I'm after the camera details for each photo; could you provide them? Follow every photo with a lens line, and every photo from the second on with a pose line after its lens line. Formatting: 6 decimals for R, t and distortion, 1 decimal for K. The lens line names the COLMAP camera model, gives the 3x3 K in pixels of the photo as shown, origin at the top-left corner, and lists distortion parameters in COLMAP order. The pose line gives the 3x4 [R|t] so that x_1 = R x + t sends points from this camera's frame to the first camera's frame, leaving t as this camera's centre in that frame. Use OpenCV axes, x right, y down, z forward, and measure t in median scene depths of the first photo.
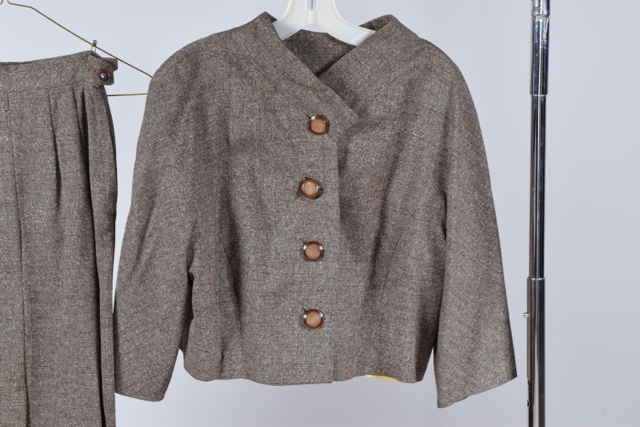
lens RADIAL K [[1476.1, 0, 320.0], [0, 1476.1, 213.5], [0, 0, 1]] dist [0.122226, -0.657042]
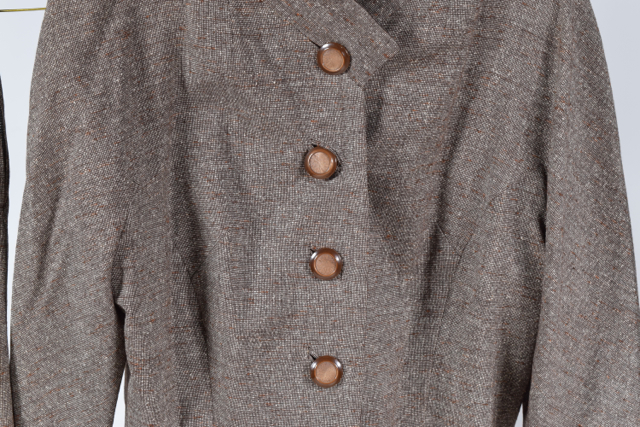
lens RADIAL K [[1291.0, 0, 320.0], [0, 1291.0, 213.5], [0, 0, 1]] dist [0.047055, 0.110906]
pose [[0.995596, 0.008665, -0.093350, 0.043450], [0.000660, 0.995047, 0.099401, -0.049551], [0.093749, -0.099025, 0.990659, 0.472342]]
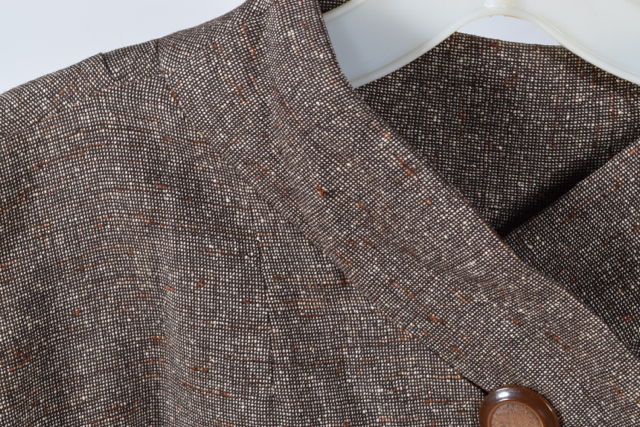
lens RADIAL K [[1476.1, 0, 320.0], [0, 1476.1, 213.5], [0, 0, 1]] dist [0.122226, -0.657042]
pose [[0.969125, 0.030012, -0.244738, 0.026328], [-0.019547, 0.998792, 0.045081, -0.105375], [0.245796, -0.038905, 0.968541, 0.755307]]
